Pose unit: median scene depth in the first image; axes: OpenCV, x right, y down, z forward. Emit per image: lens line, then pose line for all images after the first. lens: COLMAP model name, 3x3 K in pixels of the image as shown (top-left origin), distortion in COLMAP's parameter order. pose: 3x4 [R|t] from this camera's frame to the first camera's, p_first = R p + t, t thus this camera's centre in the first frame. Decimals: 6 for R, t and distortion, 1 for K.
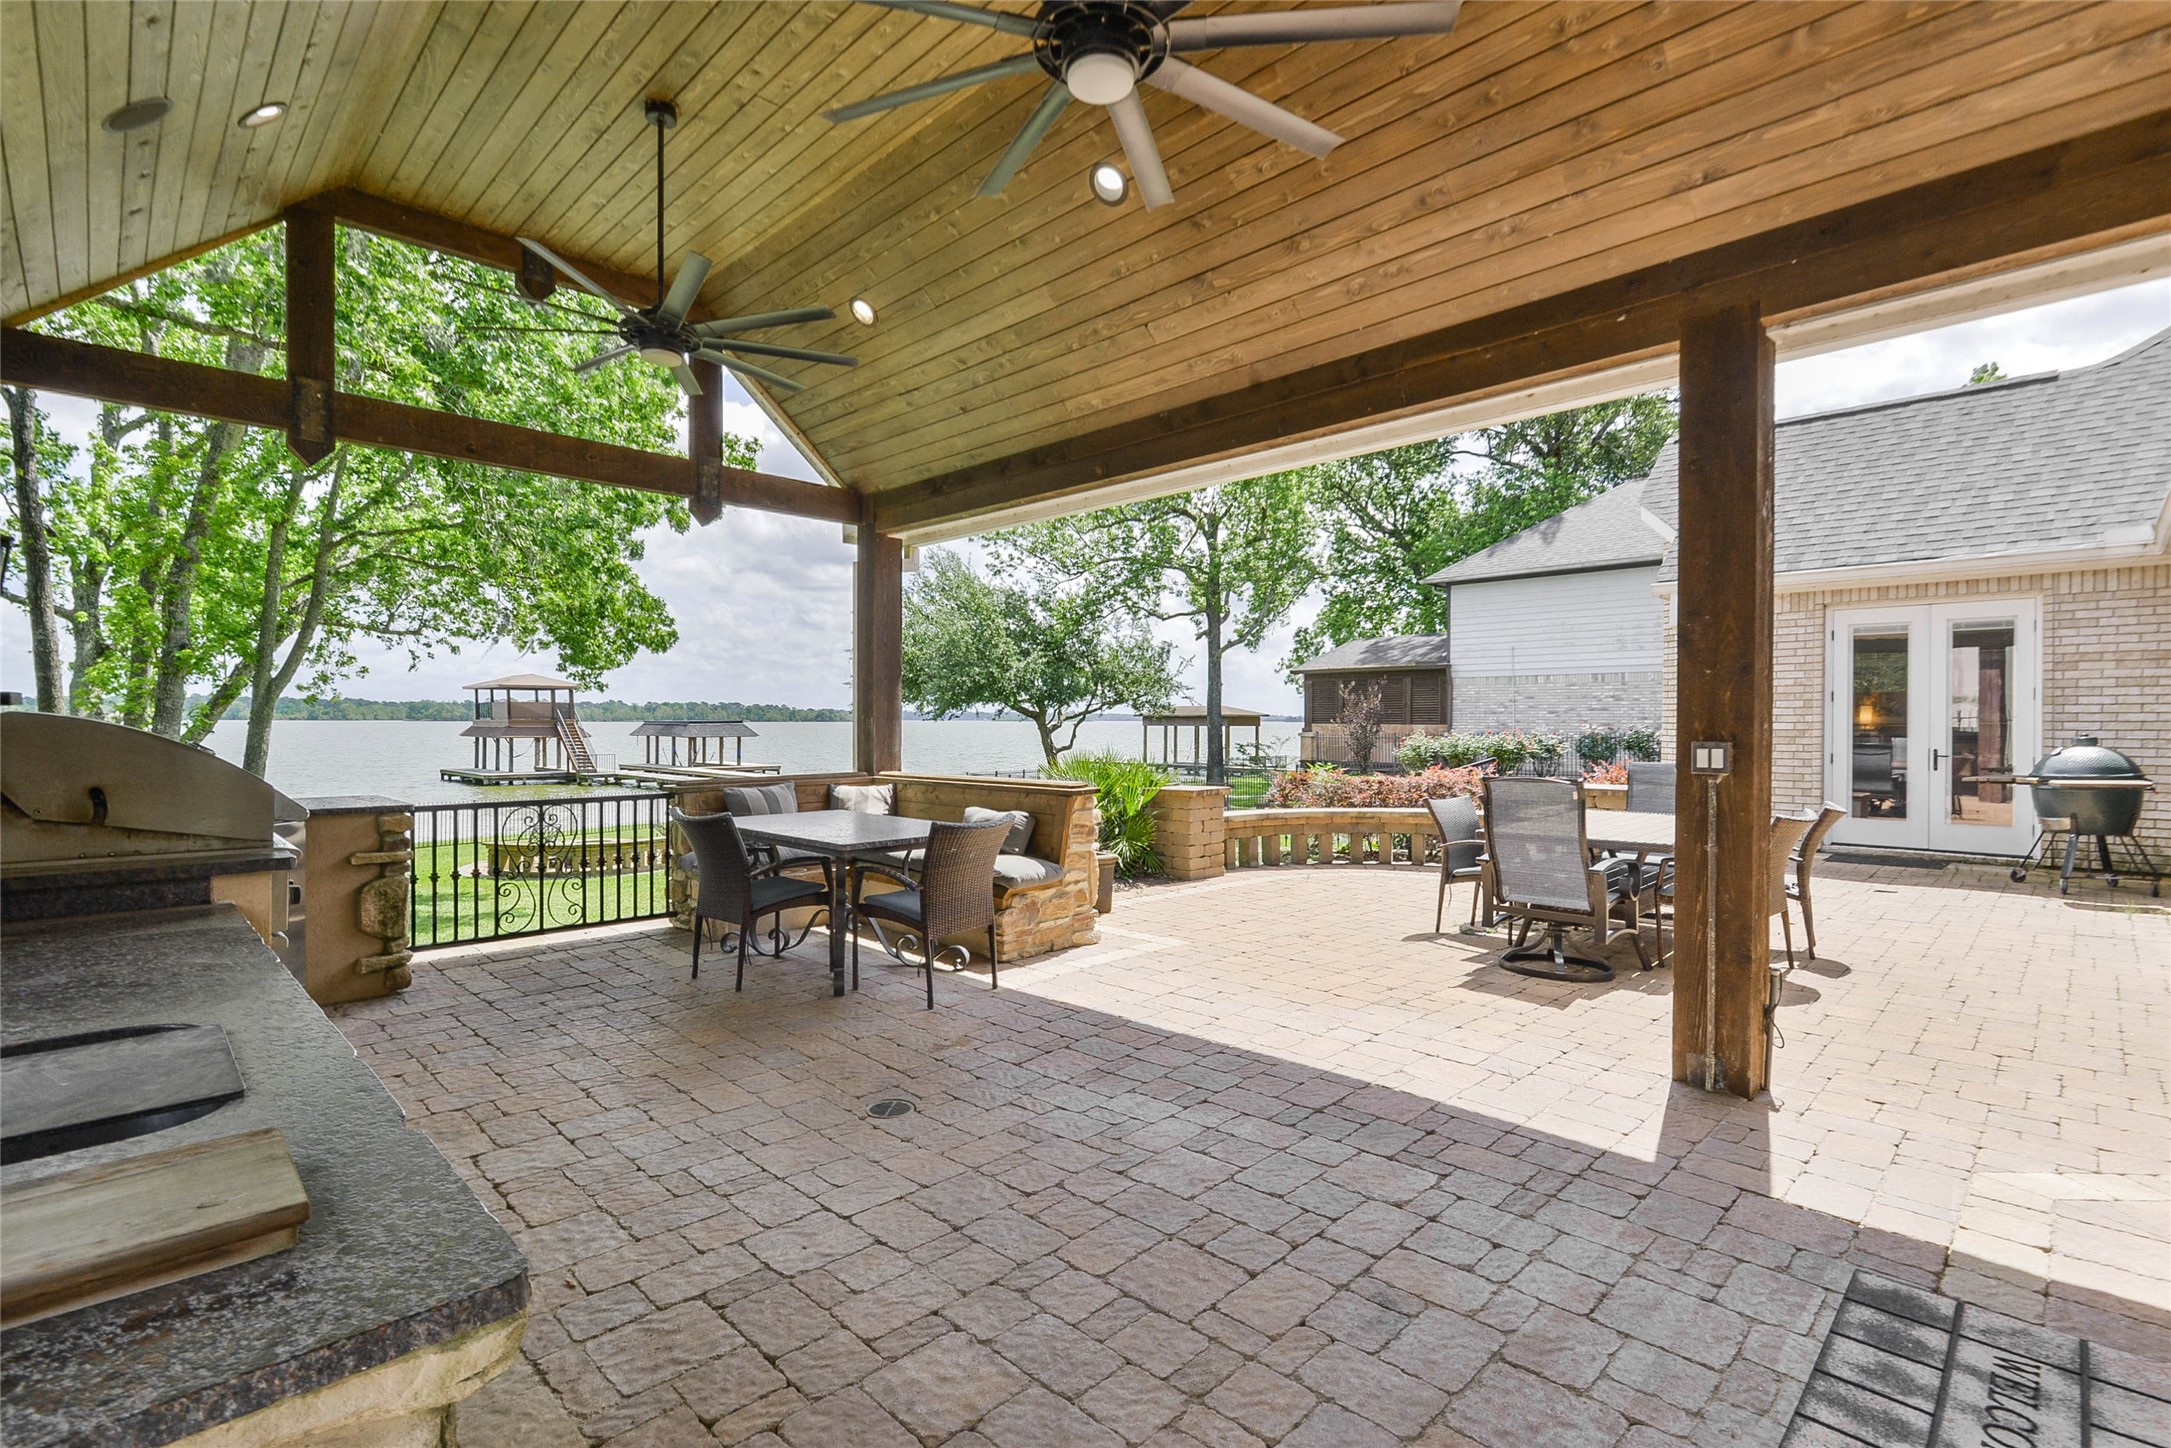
lens RADIAL K [[997.1, 0, 1087.6], [0, 997.1, 730.0], [0, 0, 1]] dist [-0.003194, -0.000749]
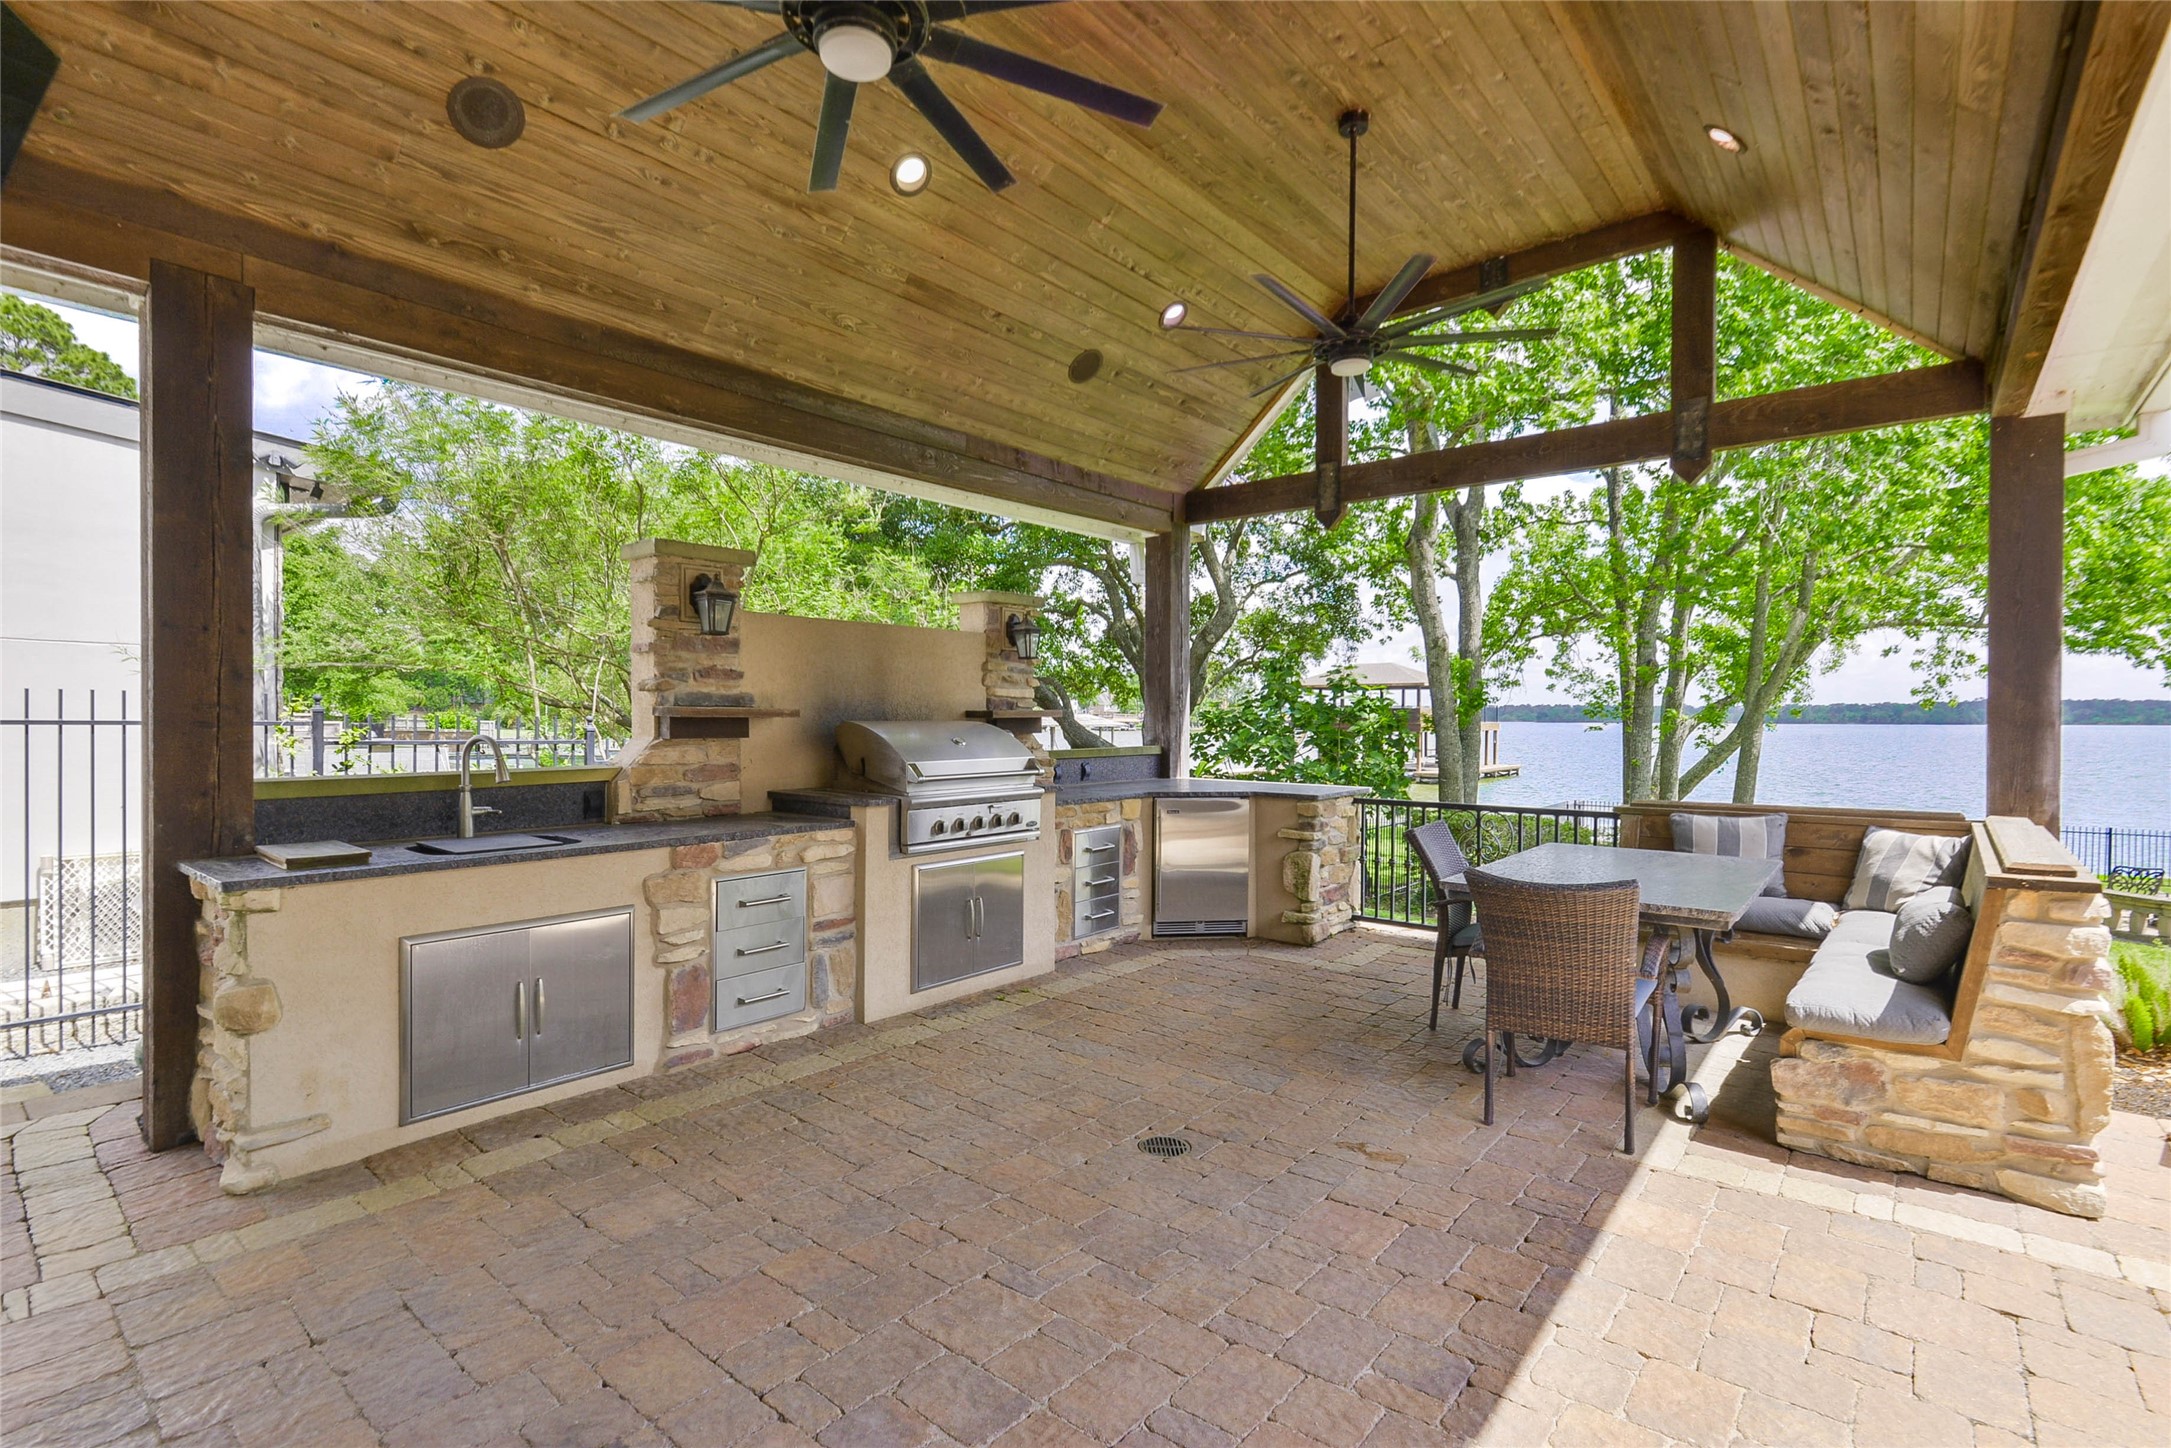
lens RADIAL K [[997.1, 0, 1067.0], [0, 997.1, 729.0], [0, 0, 1]] dist [-0.003194, -0.000749]
pose [[0.066404, 0.007104, -0.997768, 0.080166], [-0.010851, 0.999921, 0.006397, -0.001734], [0.997734, 0.010402, 0.066476, 0.093193]]
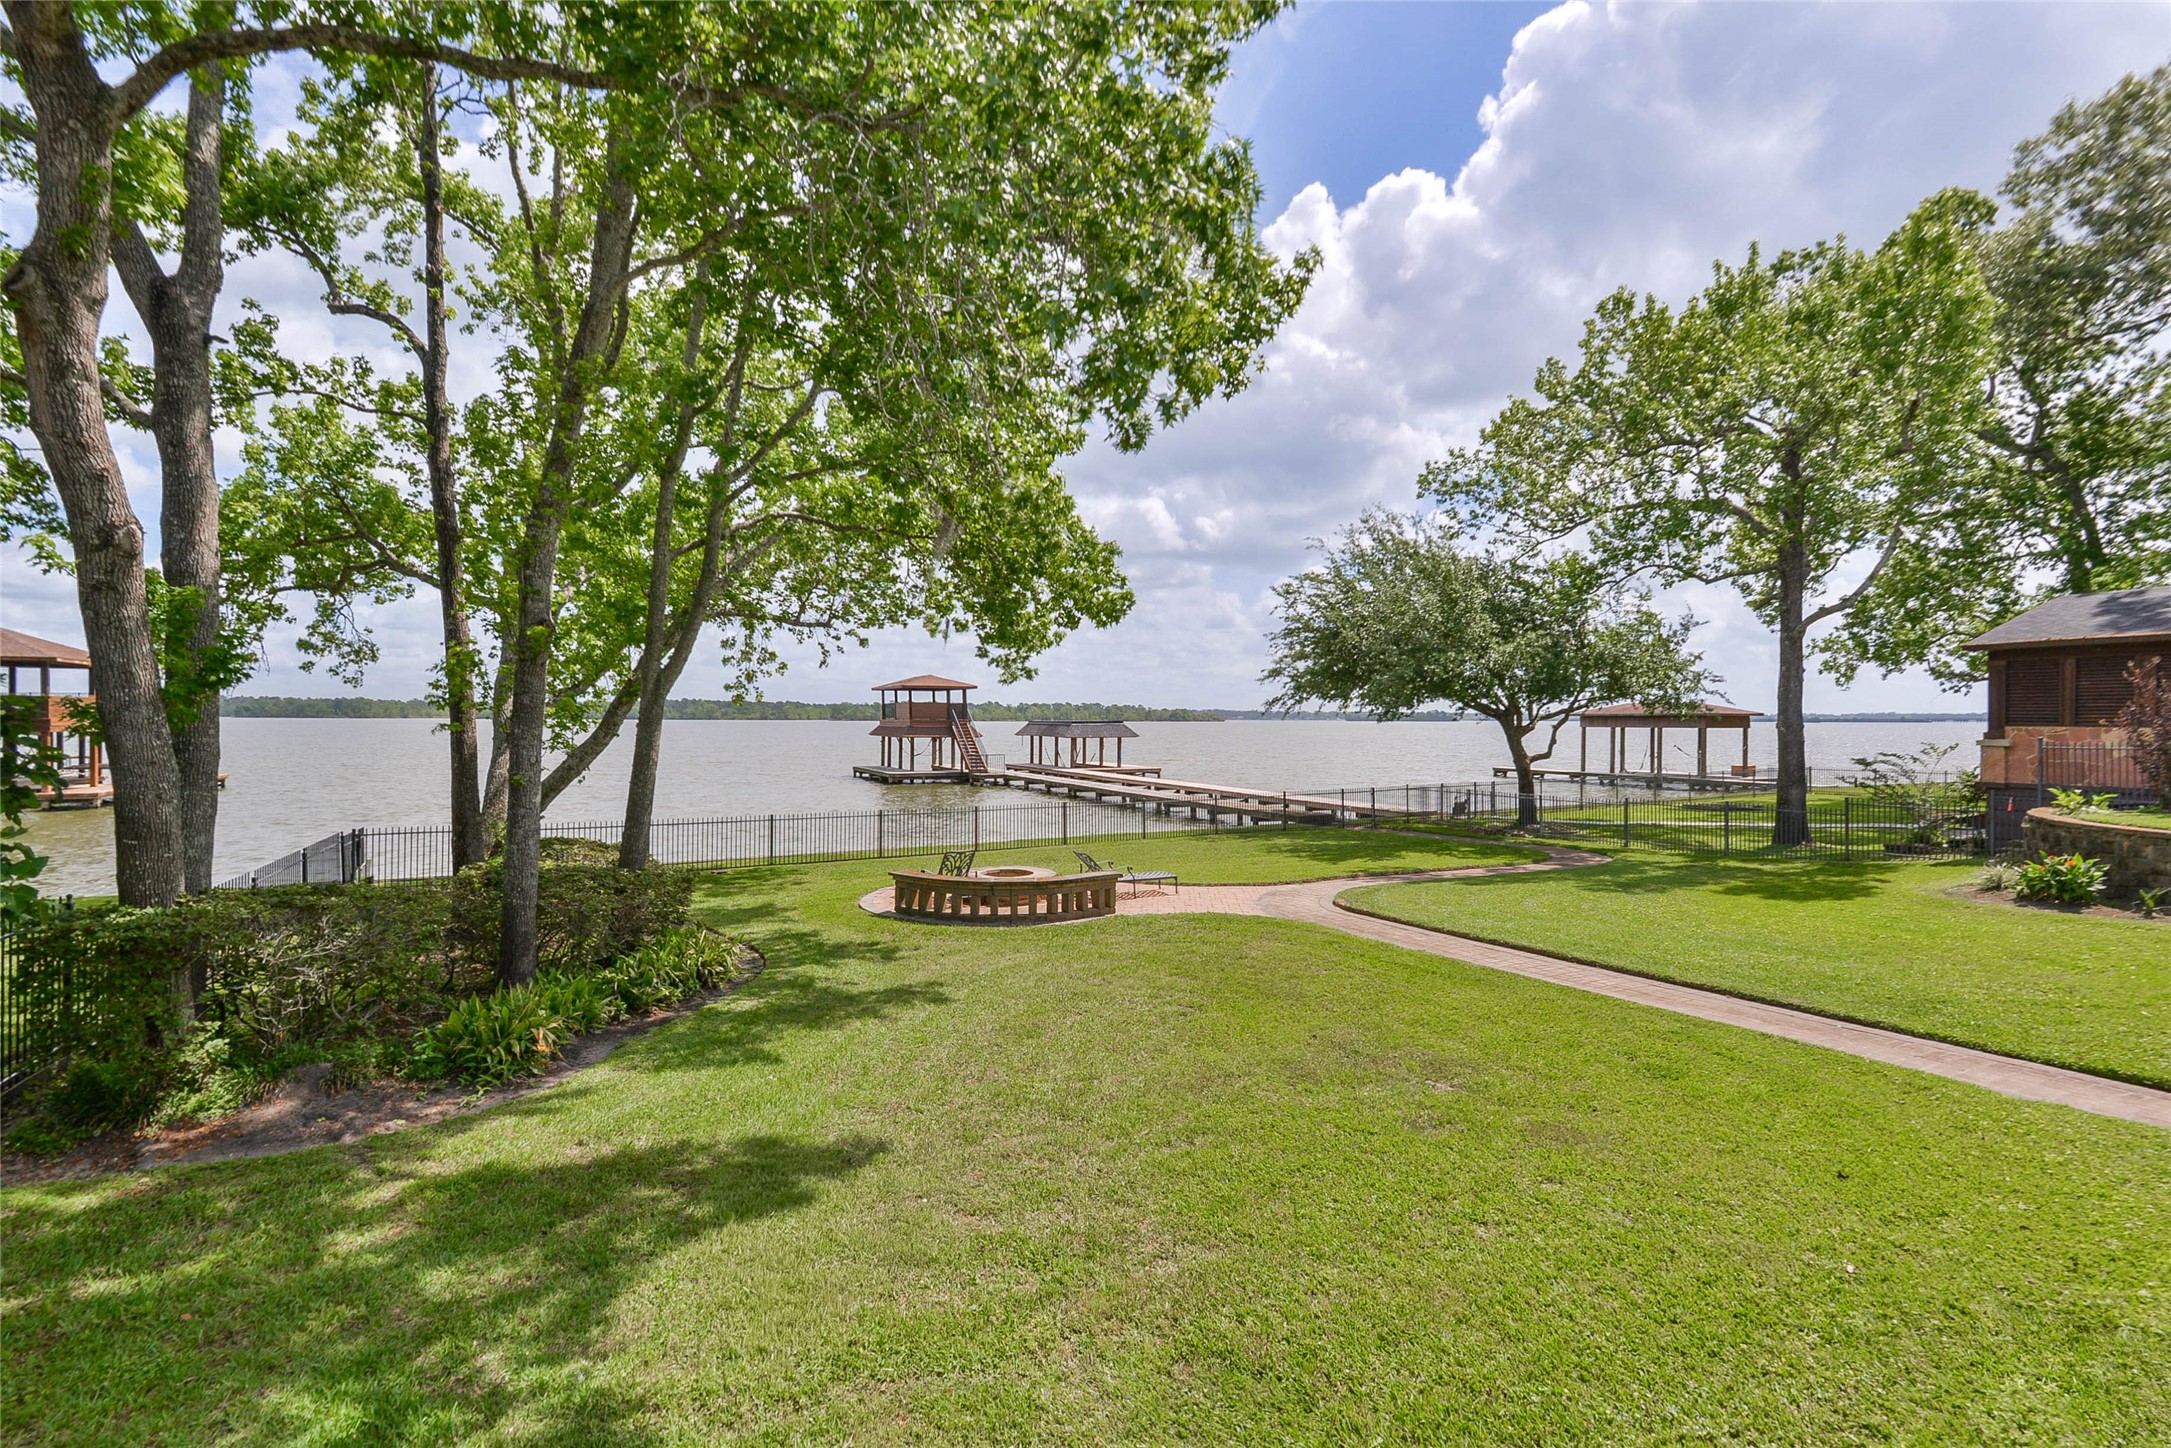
lens RADIAL K [[997.1, 0, 1077.2], [0, 997.1, 722.1], [0, 0, 1]] dist [-0.003194, -0.000749]
pose [[0.936699, 0.001507, -0.350133, -0.105386], [-0.004319, 0.999964, -0.007250, -0.001844], [0.350110, 0.008304, 0.936672, 0.170642]]
